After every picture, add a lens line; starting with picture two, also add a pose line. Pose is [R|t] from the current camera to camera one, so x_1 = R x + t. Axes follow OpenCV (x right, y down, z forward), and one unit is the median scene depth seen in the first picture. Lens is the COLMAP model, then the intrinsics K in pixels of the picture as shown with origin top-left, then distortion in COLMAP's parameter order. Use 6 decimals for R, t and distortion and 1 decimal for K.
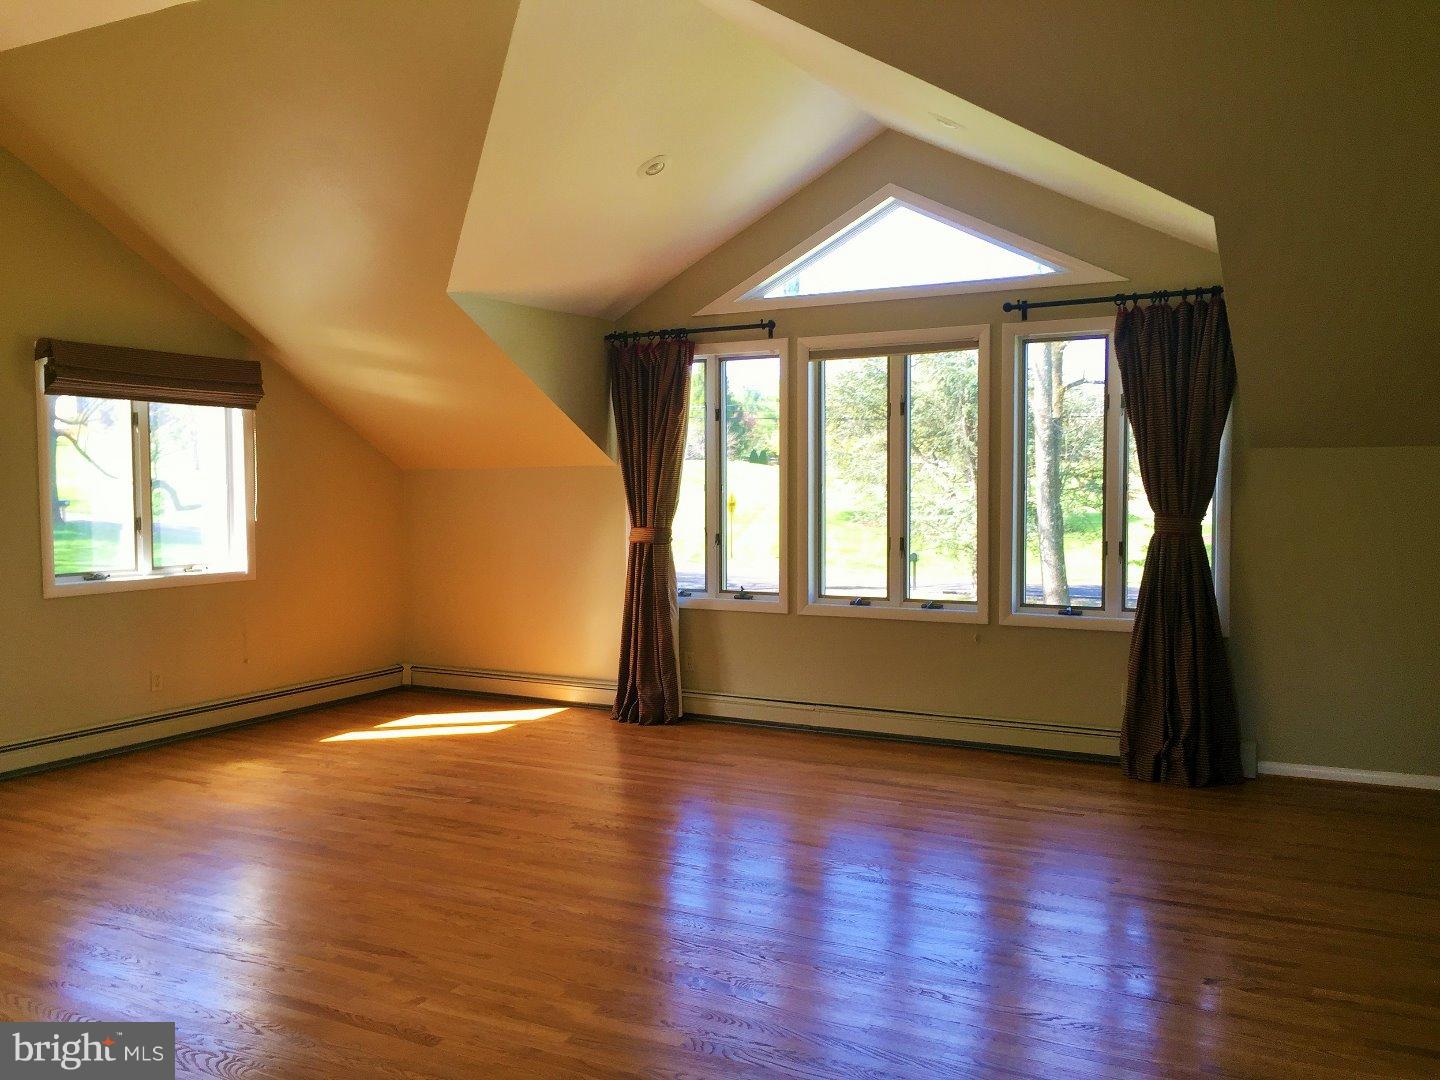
lens RADIAL K [[1246.8, 0, 720.0], [0, 1246.8, 540.0], [0, 0, 1]] dist [0.127871, -0.194268]
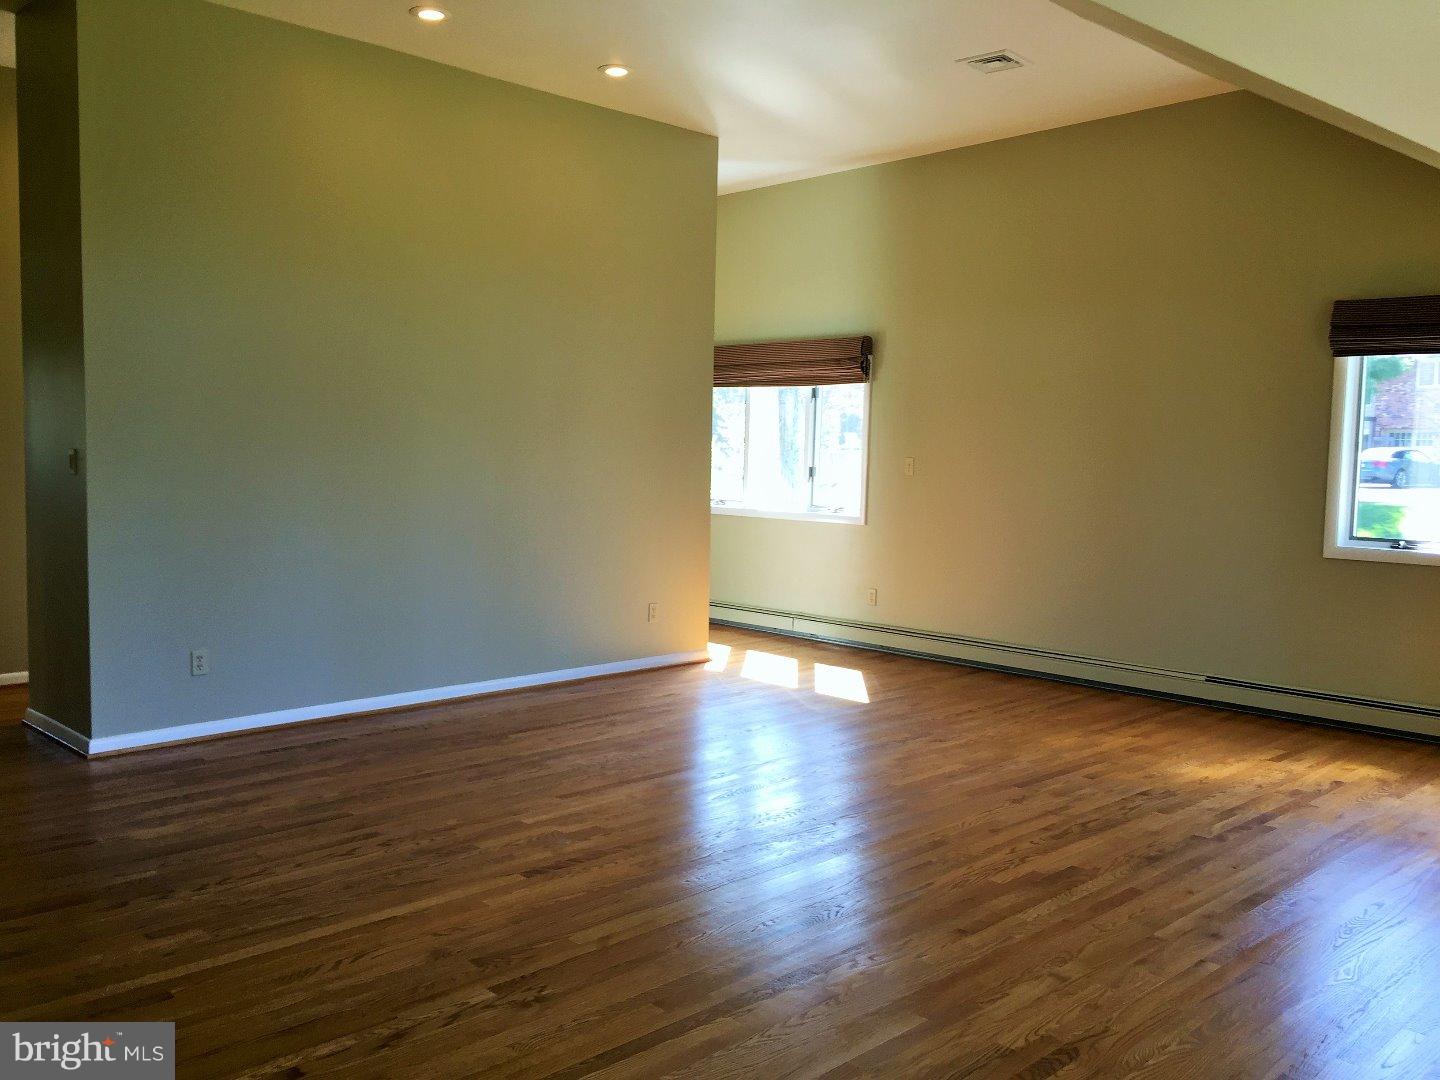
lens RADIAL K [[1246.8, 0, 720.0], [0, 1246.8, 540.0], [0, 0, 1]] dist [0.127871, -0.194268]
pose [[-0.311016, 0.078664, -0.947144, 0.725787], [-0.055041, 0.993405, 0.100580, -0.053801], [0.948810, 0.083413, -0.304635, 1.026467]]
